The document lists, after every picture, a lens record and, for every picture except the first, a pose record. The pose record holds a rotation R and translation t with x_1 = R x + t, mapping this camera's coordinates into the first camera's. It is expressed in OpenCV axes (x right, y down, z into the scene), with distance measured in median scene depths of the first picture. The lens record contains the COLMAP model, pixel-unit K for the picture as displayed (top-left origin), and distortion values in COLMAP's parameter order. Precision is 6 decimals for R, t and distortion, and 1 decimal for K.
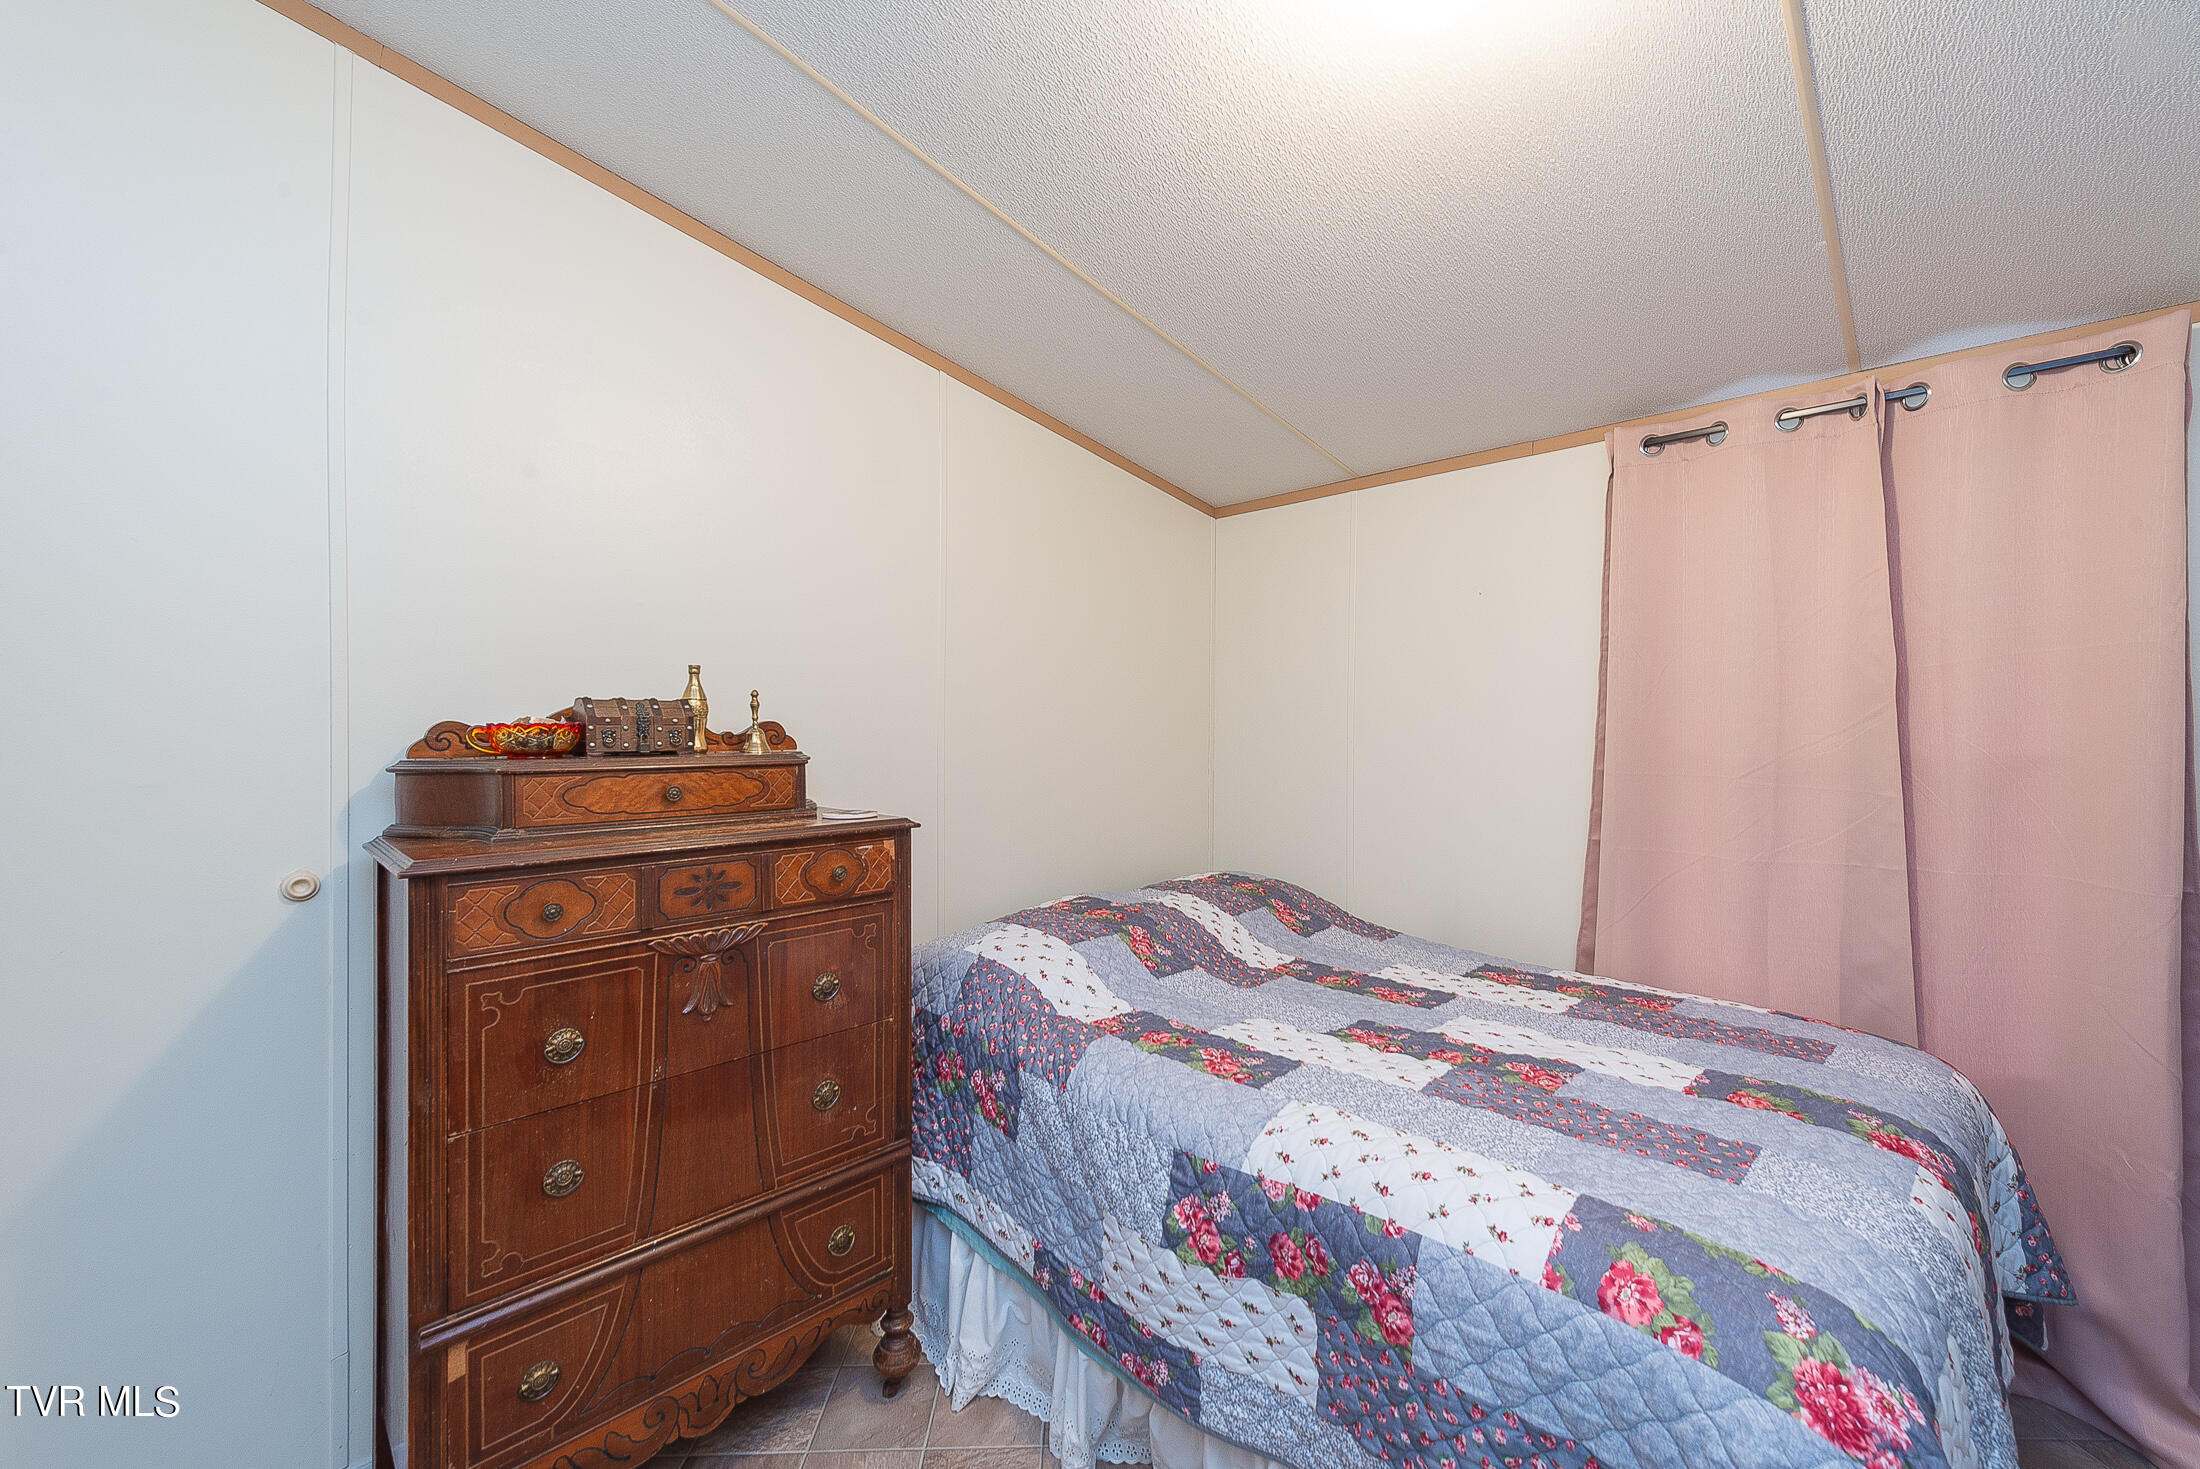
lens RADIAL K [[870.8, 0, 1113.1], [0, 870.8, 725.8], [0, 0, 1]] dist [0.019042, -0.007017]
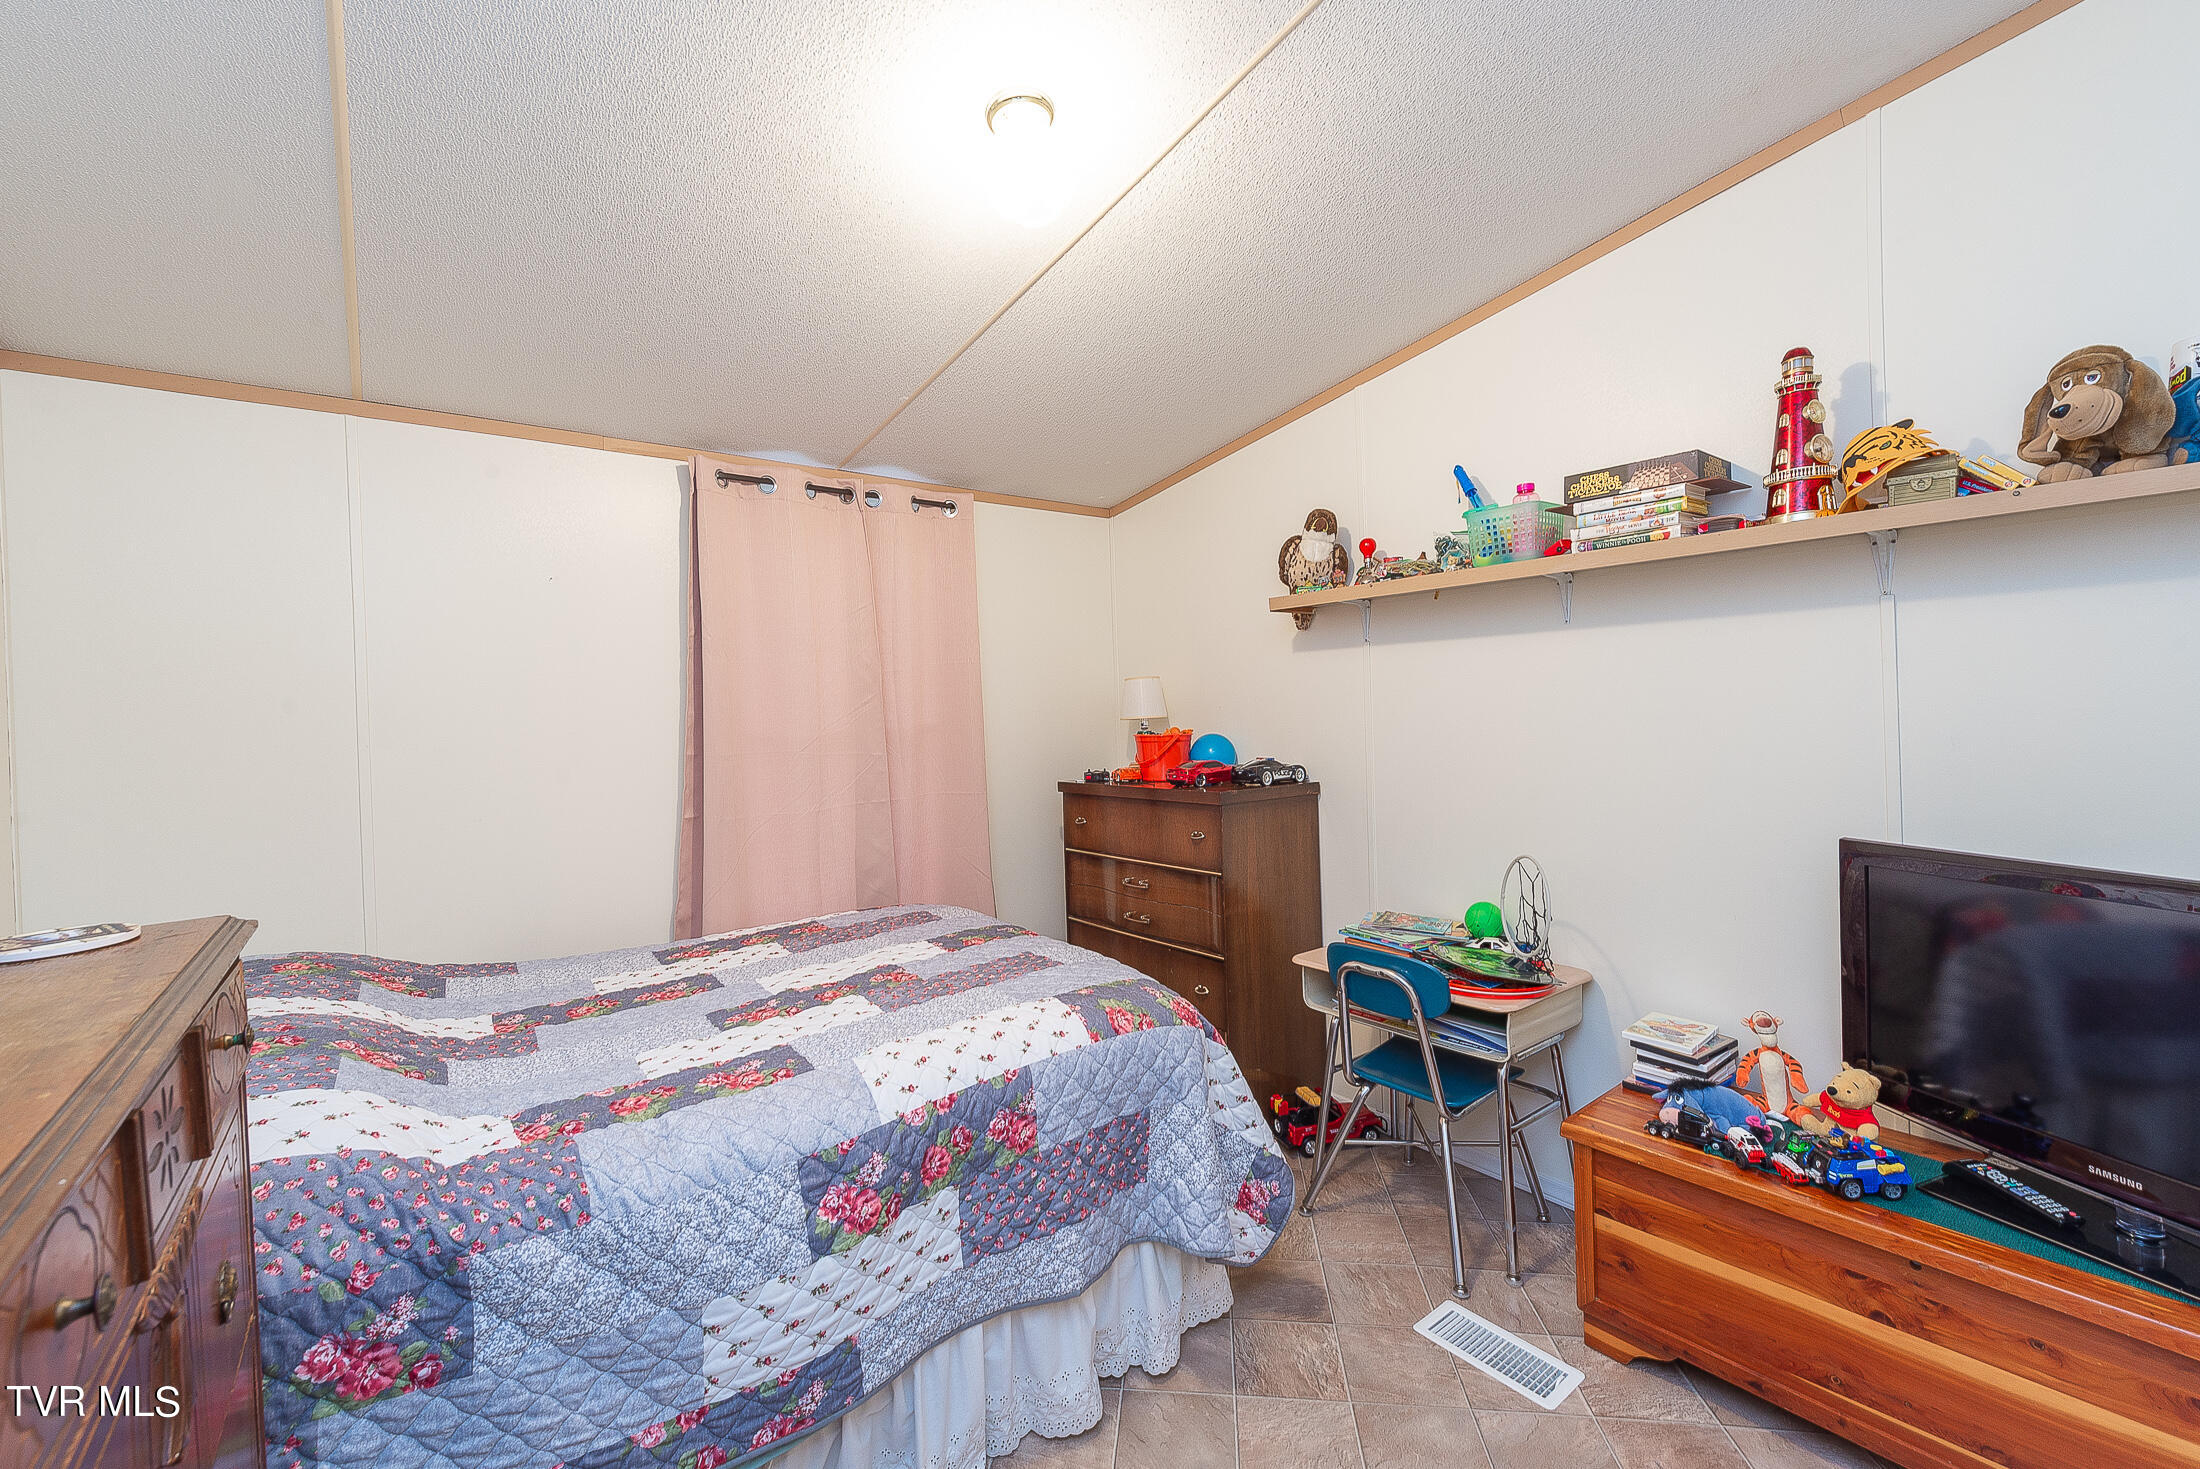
lens RADIAL K [[870.8, 0, 1113.1], [0, 870.8, 725.8], [0, 0, 1]] dist [0.019042, -0.007017]
pose [[0.146617, -0.030746, 0.988715, -0.722339], [0.035761, 0.999028, 0.025764, 0.004574], [-0.988547, 0.031580, 0.147574, 0.465453]]
